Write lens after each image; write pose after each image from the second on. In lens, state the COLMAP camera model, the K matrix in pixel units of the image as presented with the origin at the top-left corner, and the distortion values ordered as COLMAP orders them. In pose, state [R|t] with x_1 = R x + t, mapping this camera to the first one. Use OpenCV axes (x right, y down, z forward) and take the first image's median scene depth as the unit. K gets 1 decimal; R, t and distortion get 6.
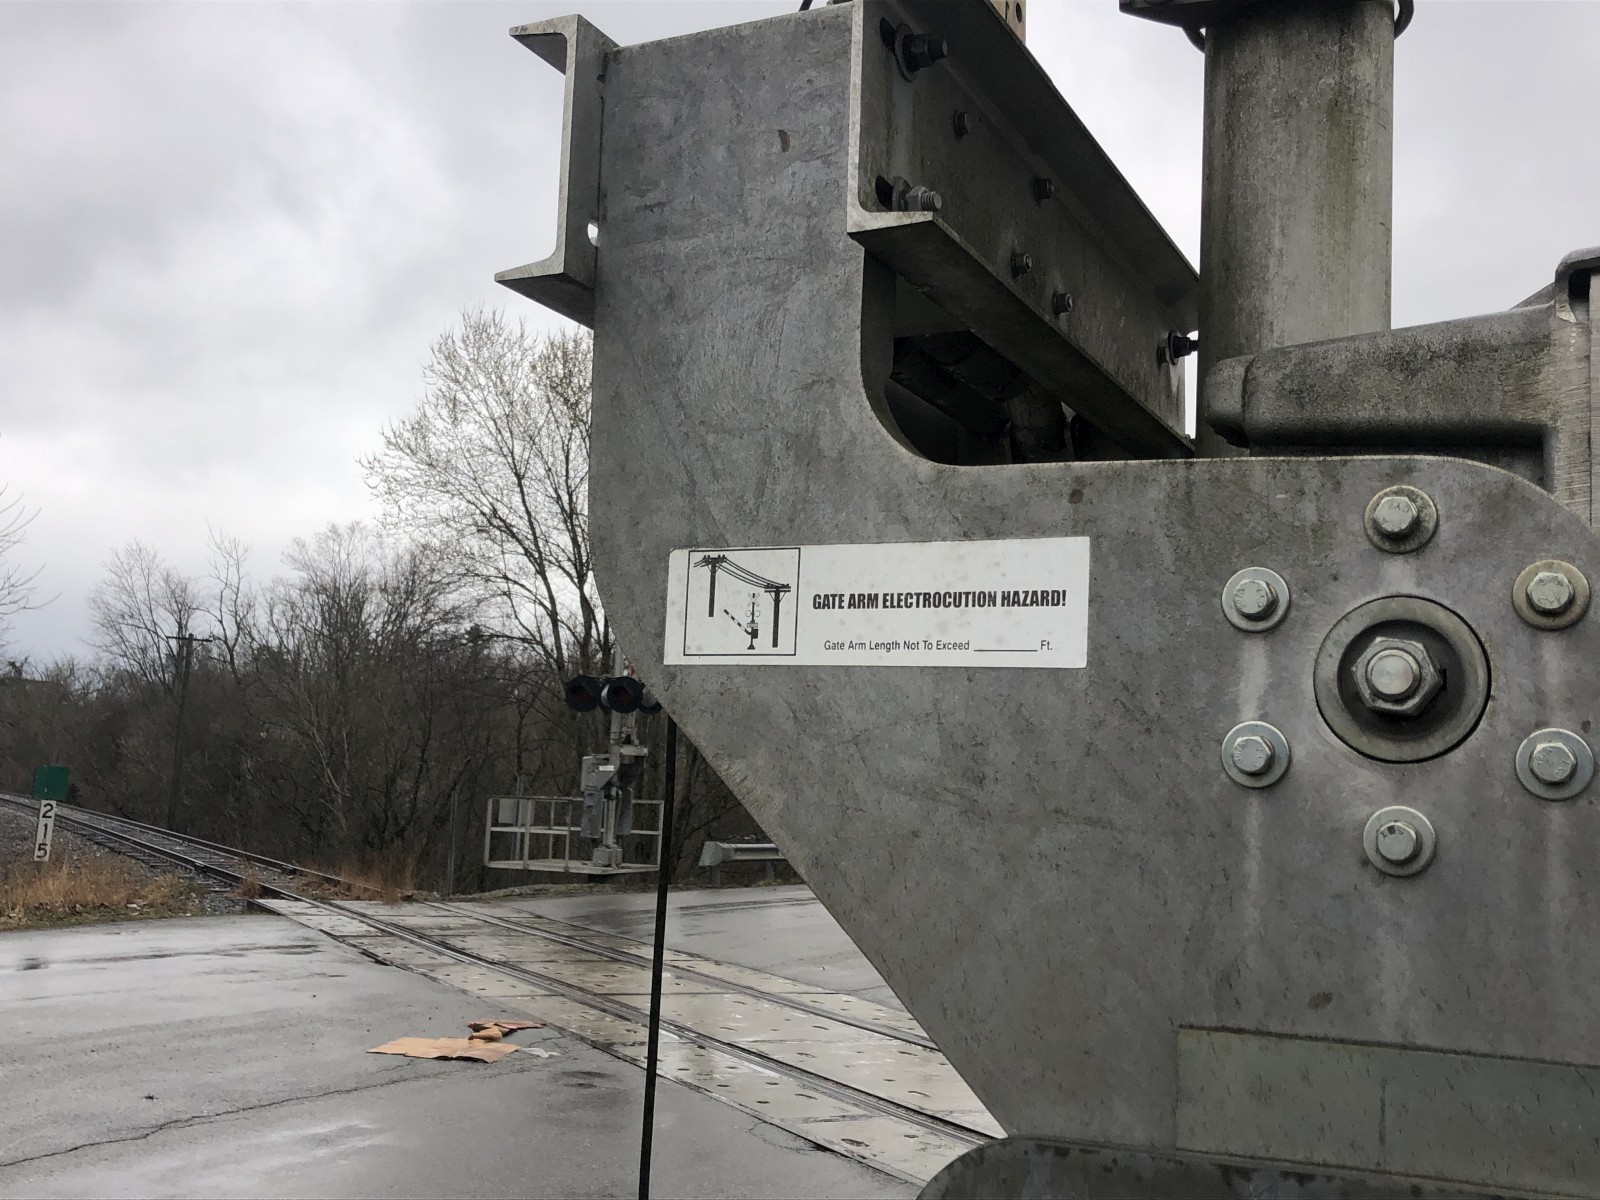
lens RADIAL K [[1686.0, 0, 806.3], [0, 1686.0, 610.7], [0, 0, 1]] dist [0.038819, 0.000000]
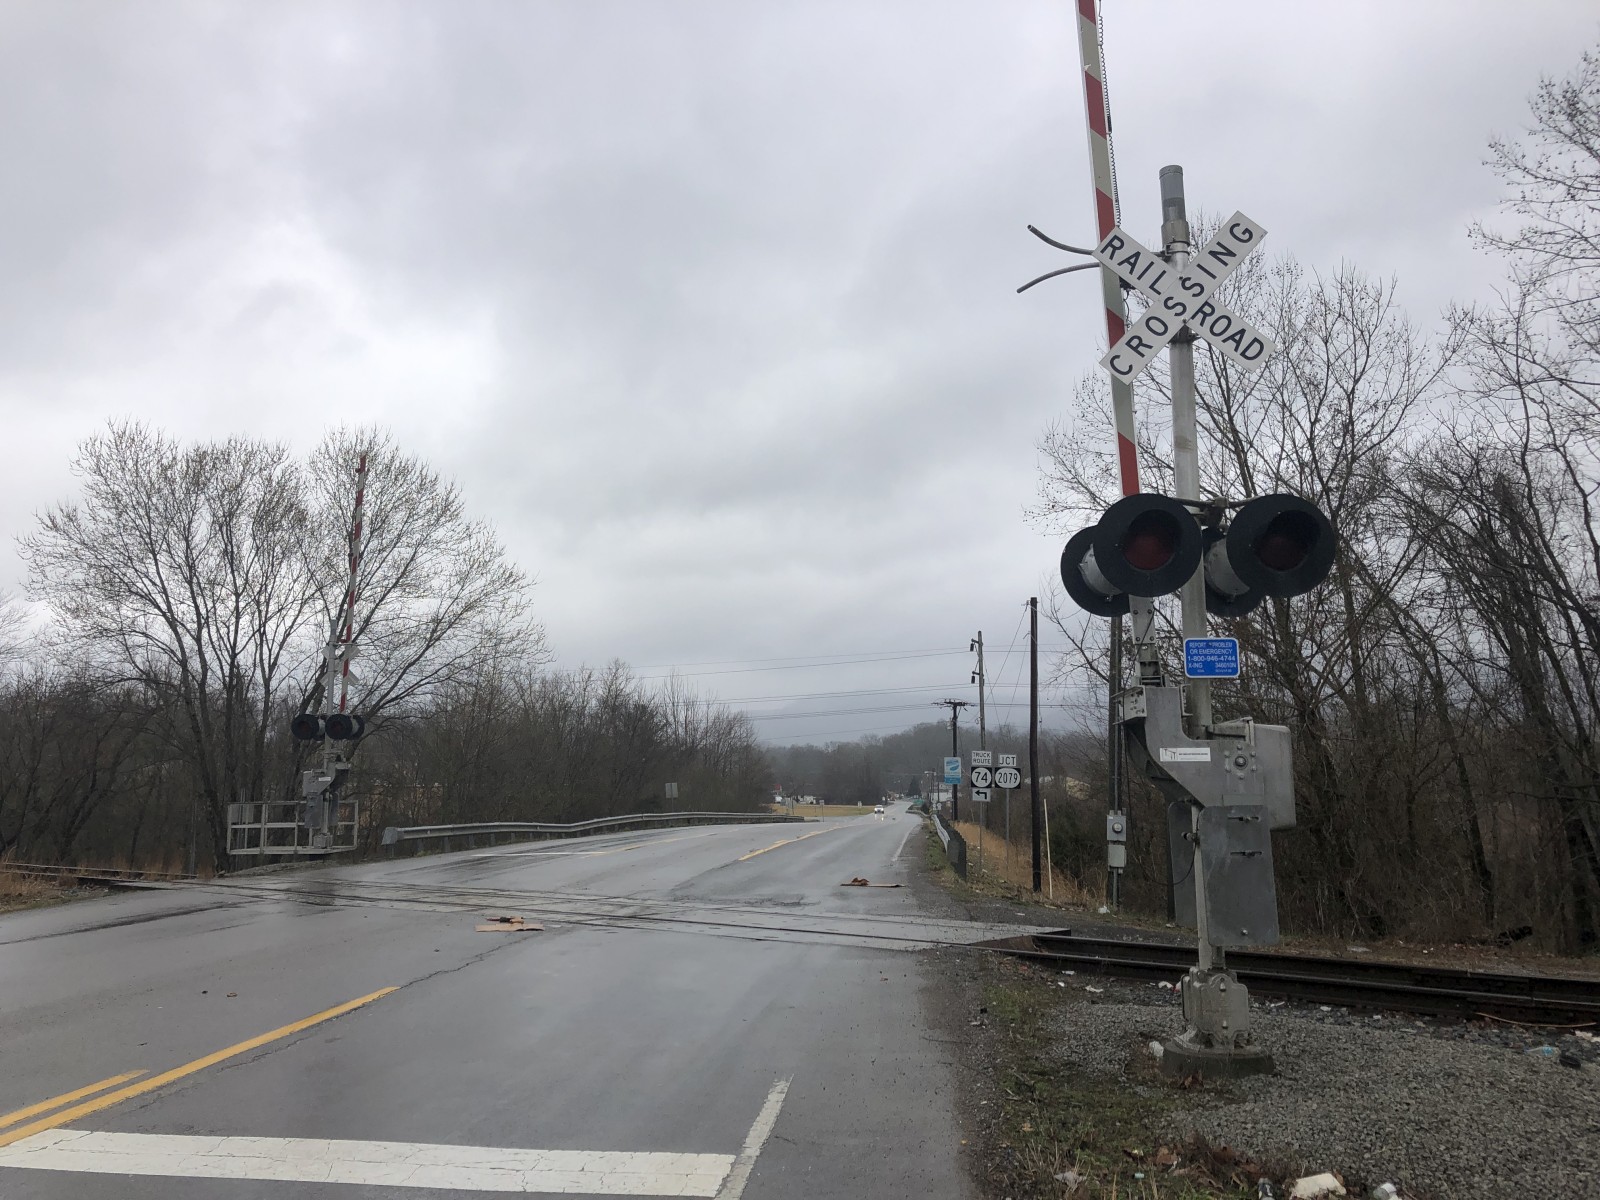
lens RADIAL K [[1315.4, 0, 790.1], [0, 1315.4, 632.8], [0, 0, 1]] dist [0.035806, -0.029255]
pose [[0.922755, -0.010917, 0.385233, -5.151001], [0.011544, 0.999933, 0.000686, -0.760871], [-0.385215, 0.003814, 0.922819, -5.290242]]
